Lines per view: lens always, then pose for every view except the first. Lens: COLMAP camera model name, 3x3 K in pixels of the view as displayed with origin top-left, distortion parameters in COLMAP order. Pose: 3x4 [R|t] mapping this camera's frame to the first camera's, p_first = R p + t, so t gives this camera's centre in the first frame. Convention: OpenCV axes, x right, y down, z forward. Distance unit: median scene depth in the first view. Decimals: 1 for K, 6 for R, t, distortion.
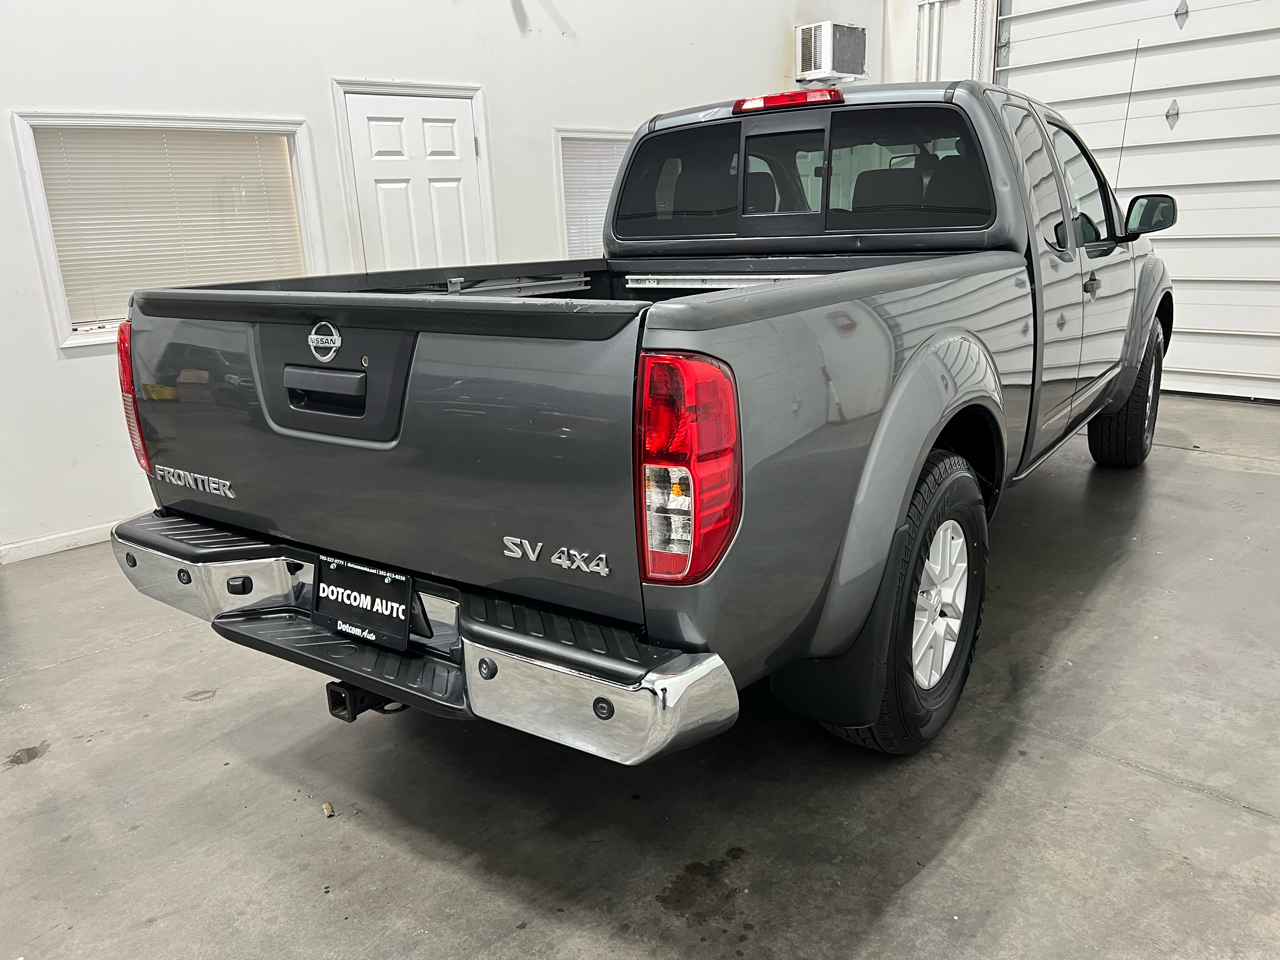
lens RADIAL K [[962.0, 0, 643.7], [0, 962.0, 481.6], [0, 0, 1]] dist [0.052412, -0.055535]
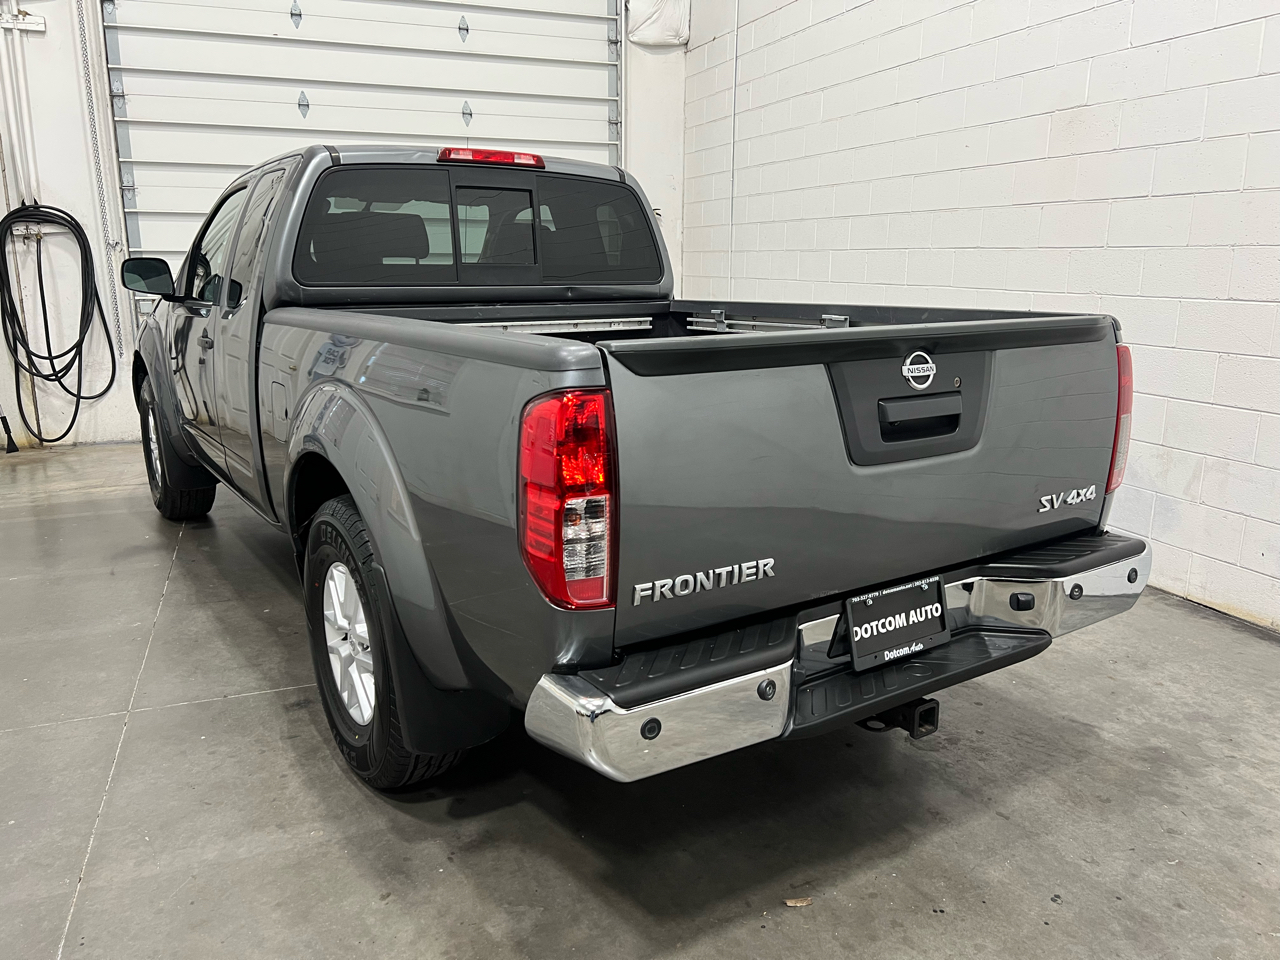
lens RADIAL K [[962.0, 0, 643.7], [0, 962.0, 481.6], [0, 0, 1]] dist [0.052412, -0.055535]
pose [[0.358178, -0.170389, 0.917974, -1.209564], [0.231185, 0.968774, 0.089614, -0.162762], [-0.904578, 0.180124, 0.386385, 0.757601]]
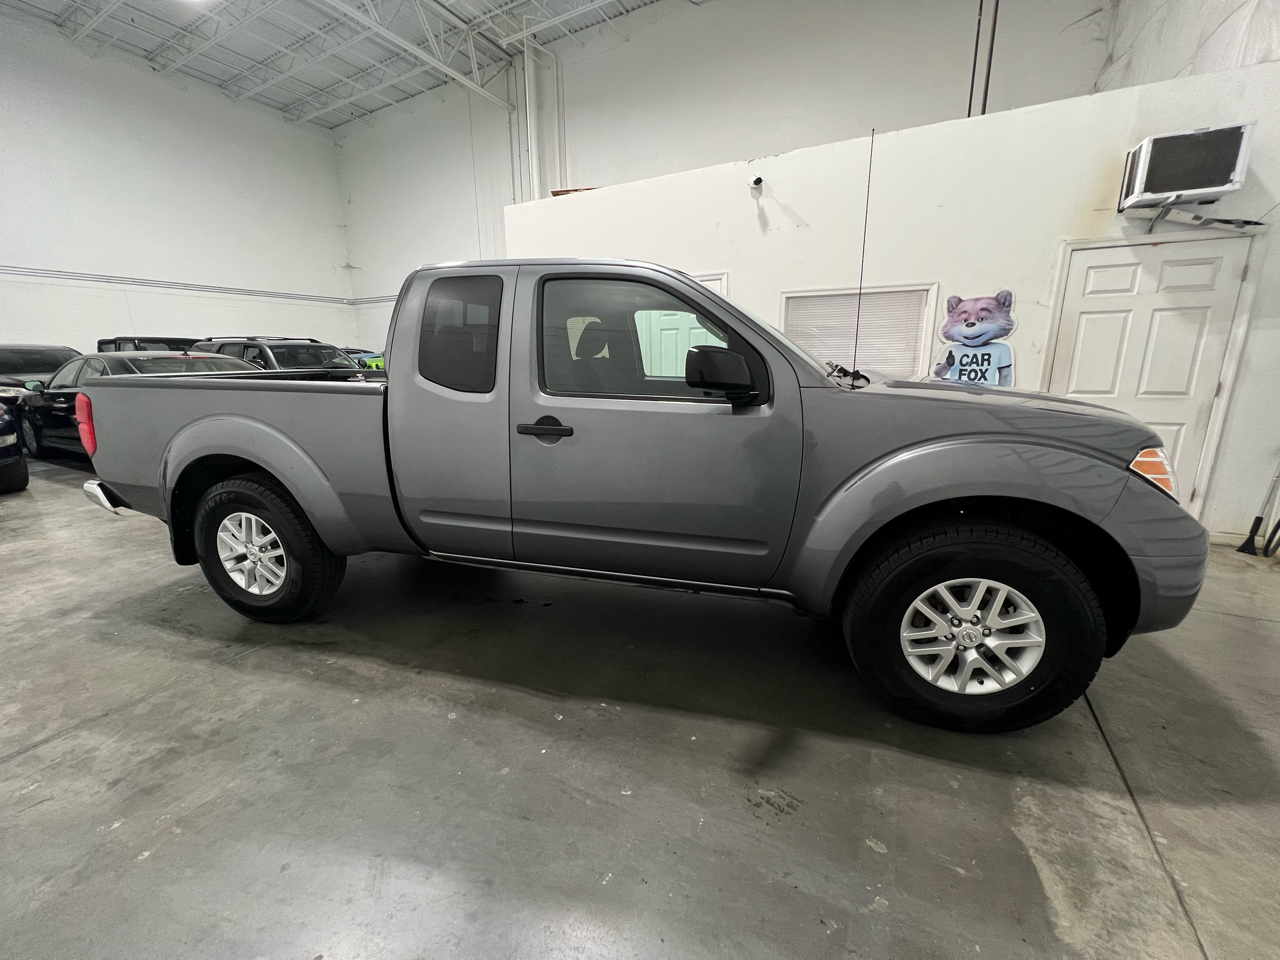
lens RADIAL K [[510.3, 0, 638.3], [0, 510.3, 474.4], [0, 0, 1]] dist [-0.000991, -0.000052]
pose [[0.340606, 0.248522, -0.906766, 1.638536], [-0.255837, 0.952540, 0.164968, -0.443767], [0.904729, 0.175795, 0.388022, 1.429334]]
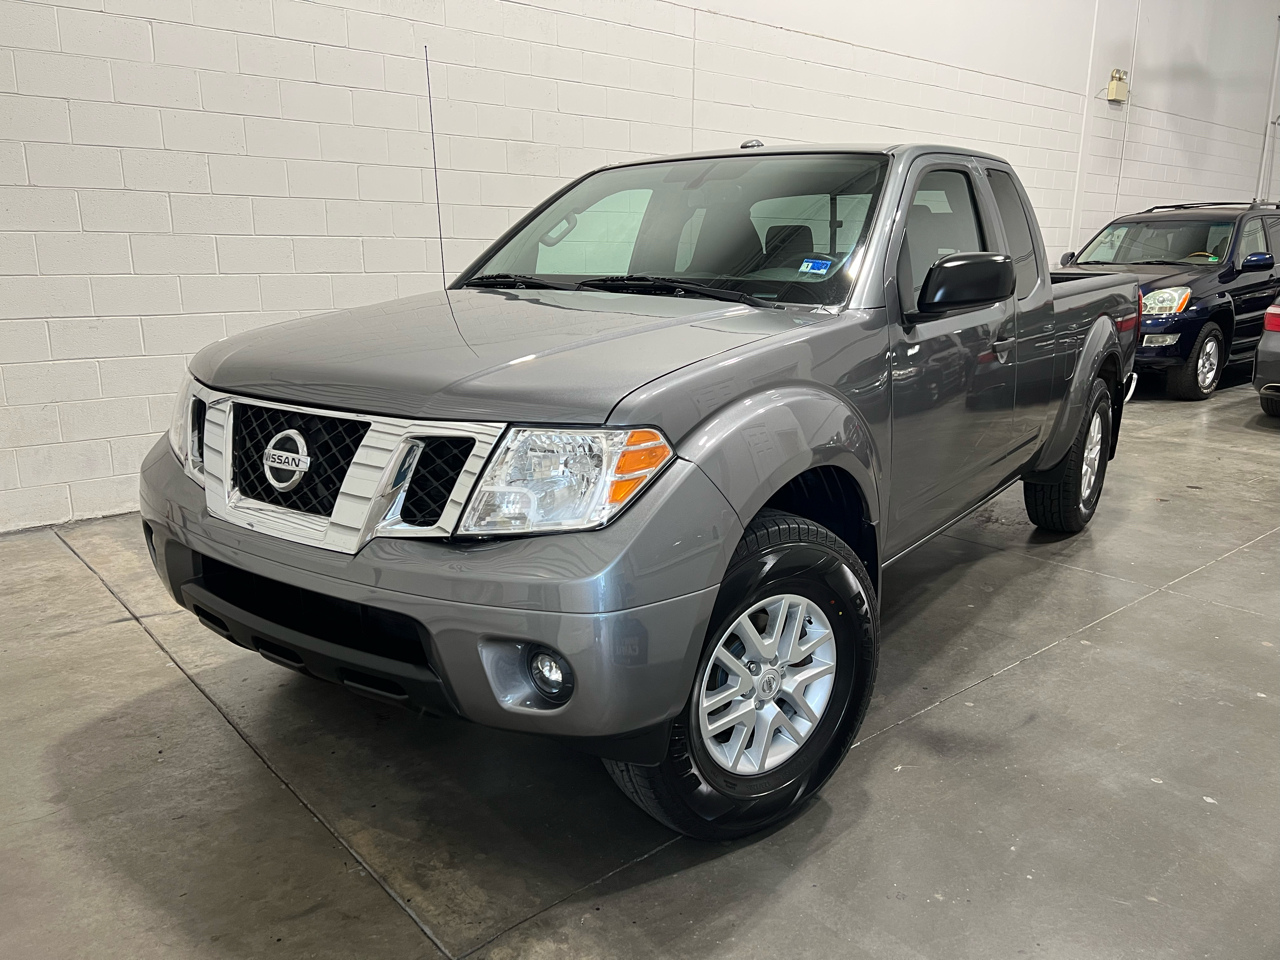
lens RADIAL K [[960.3, 0, 642.2], [0, 960.3, 480.1], [0, 0, 1]] dist [0.048190, -0.043795]
pose [[-0.999201, 0.028861, 0.027632, 0.637351], [0.038616, 0.875138, 0.482330, -0.987816], [-0.010261, 0.483012, -0.875554, 3.489285]]
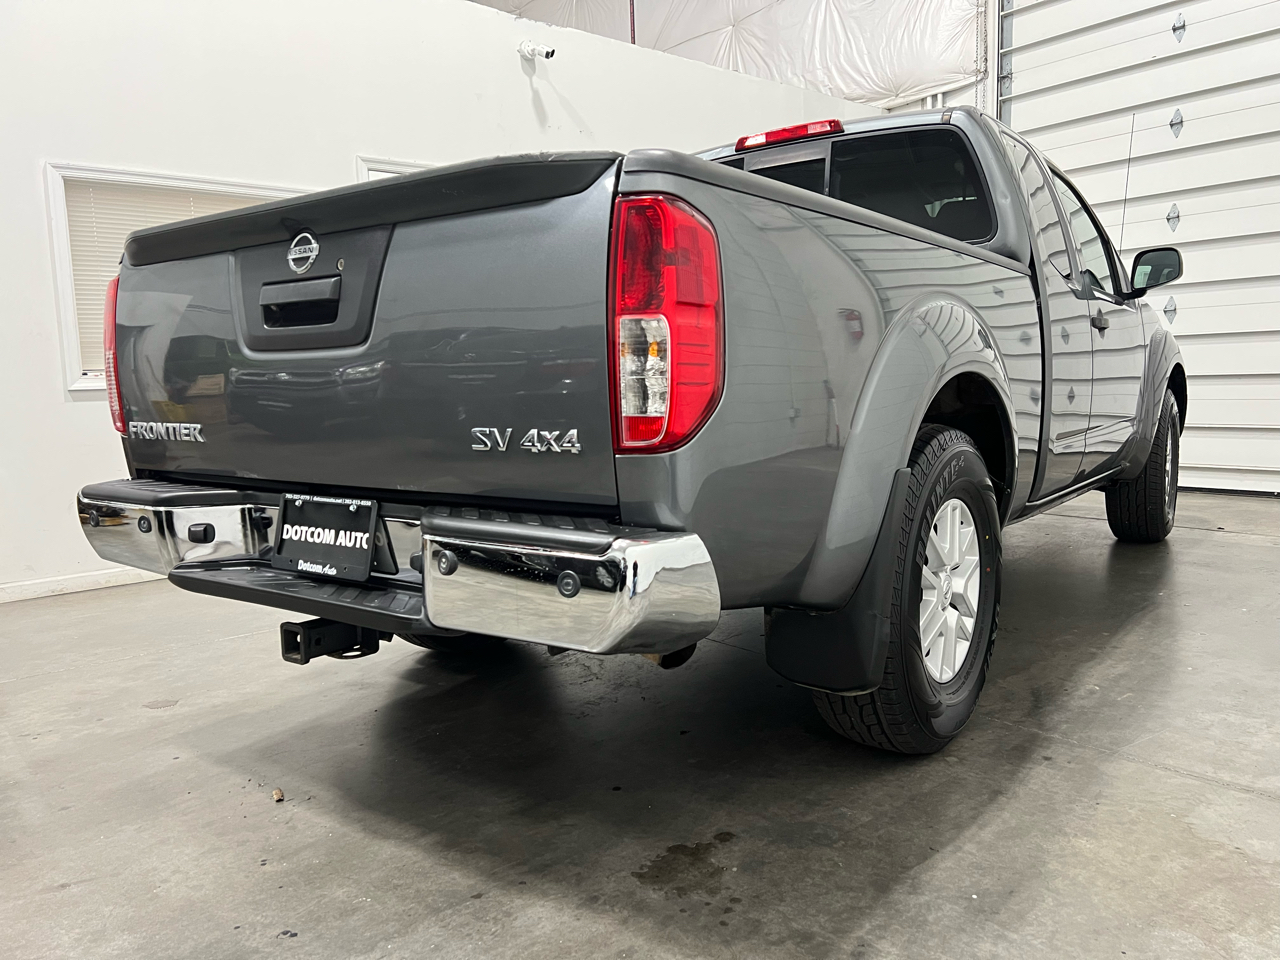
lens RADIAL K [[958.9, 0, 640.0], [0, 958.9, 480.0], [0, 0, 1]] dist [0.059166, -0.063141]
pose [[0.999594, 0.017123, -0.022760, 0.030965], [-0.020496, 0.987325, -0.157385, 0.194450], [0.019776, 0.157787, 0.987275, 0.068896]]
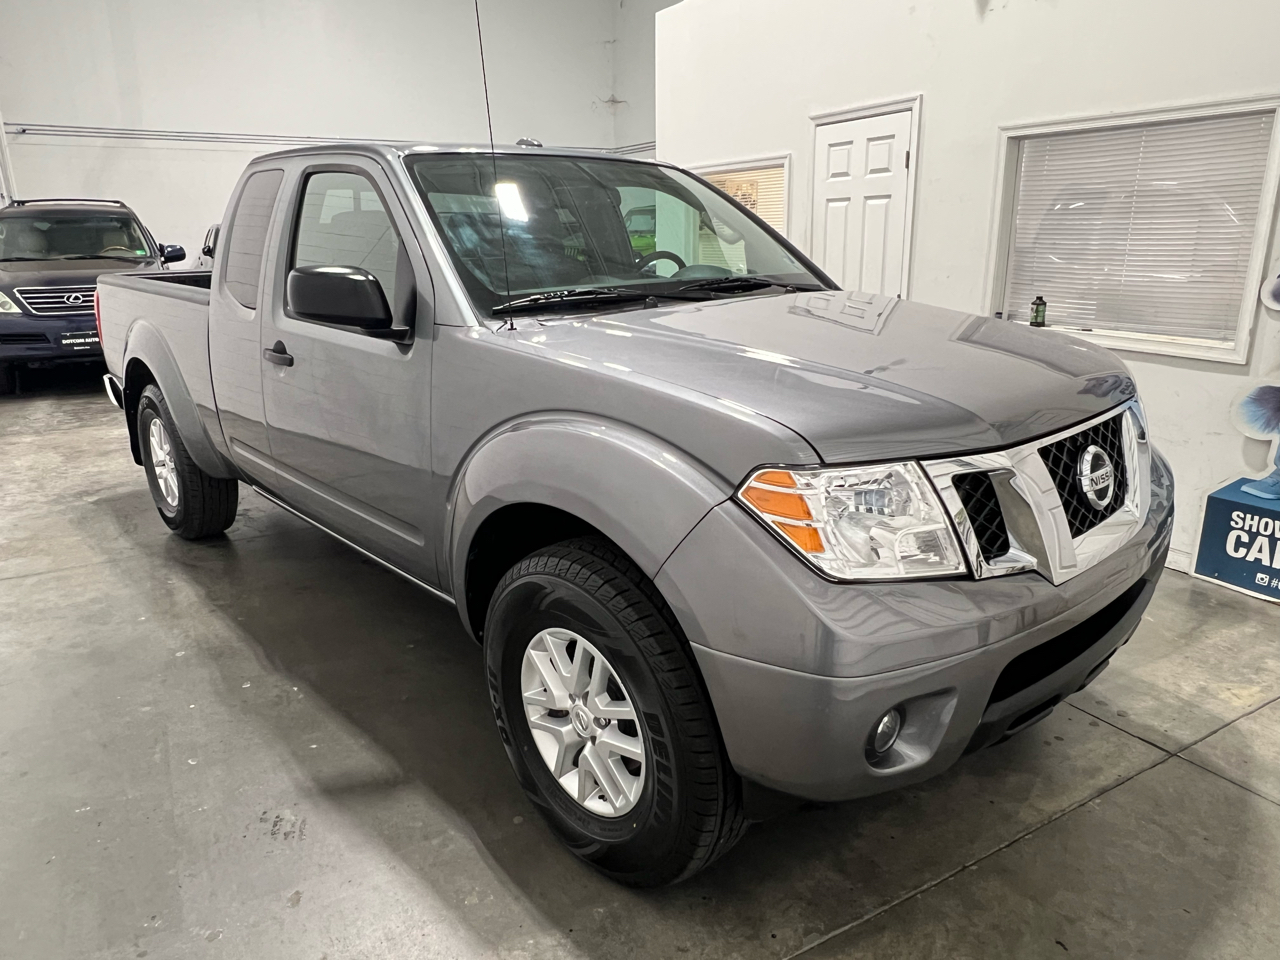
lens RADIAL K [[851.3, 0, 640.0], [0, 851.3, 480.0], [0, 0, 1]] dist [-0.003675, 0.000704]
pose [[-0.207097, 0.317106, -0.925502, 1.867521], [-0.240201, 0.900573, 0.362314, -0.752267], [0.948375, 0.297341, -0.110337, 2.324424]]
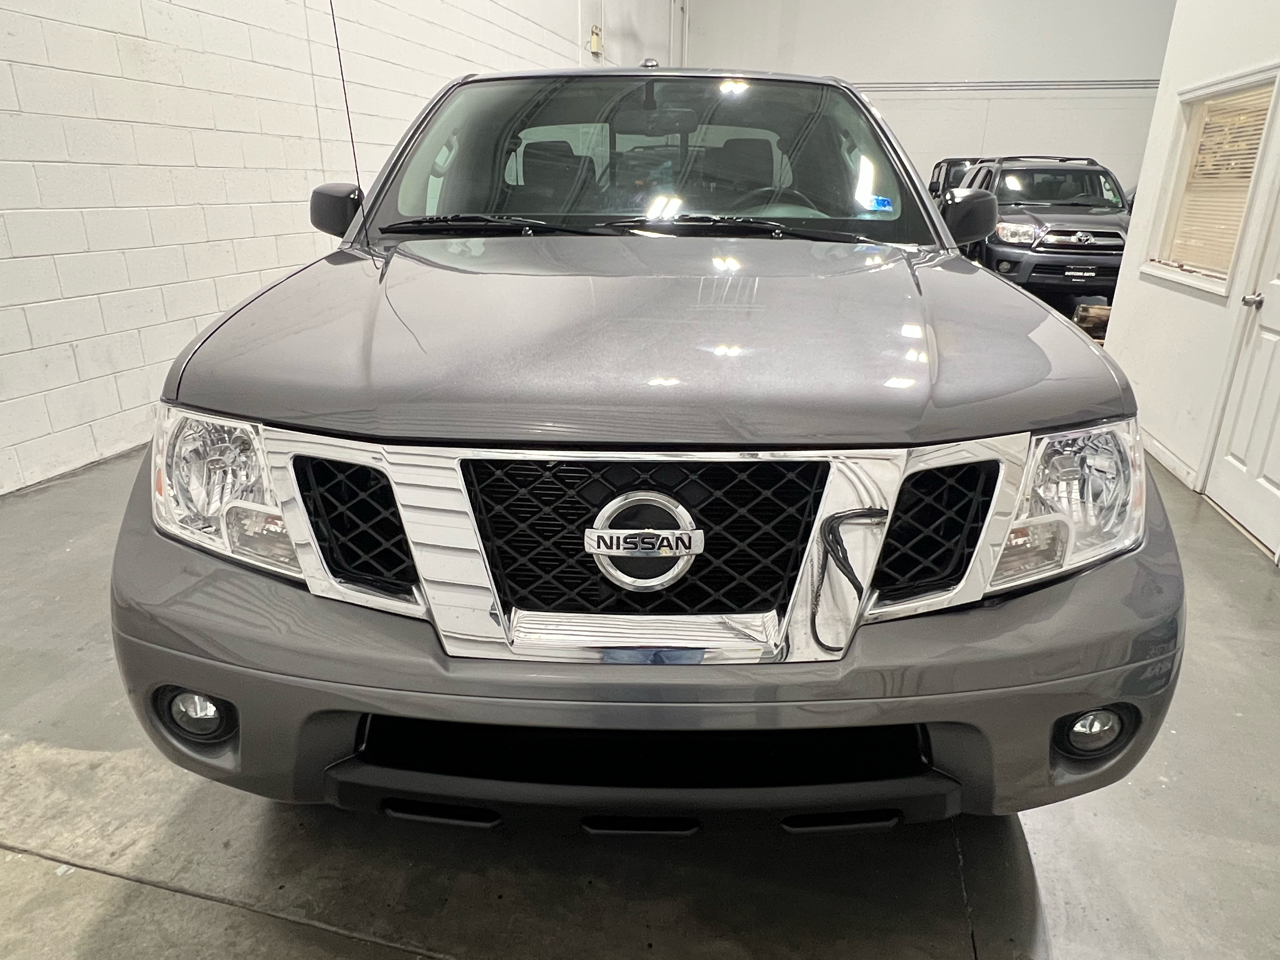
lens RADIAL K [[821.2, 0, 640.0], [0, 821.2, 480.0], [0, 0, 1]] dist [0.001816, 0.001311]
pose [[-0.829023, 0.219985, -0.514127, 1.262125], [-0.125957, 0.822294, 0.554948, -0.872953], [0.544844, 0.524823, -0.653992, 2.965857]]
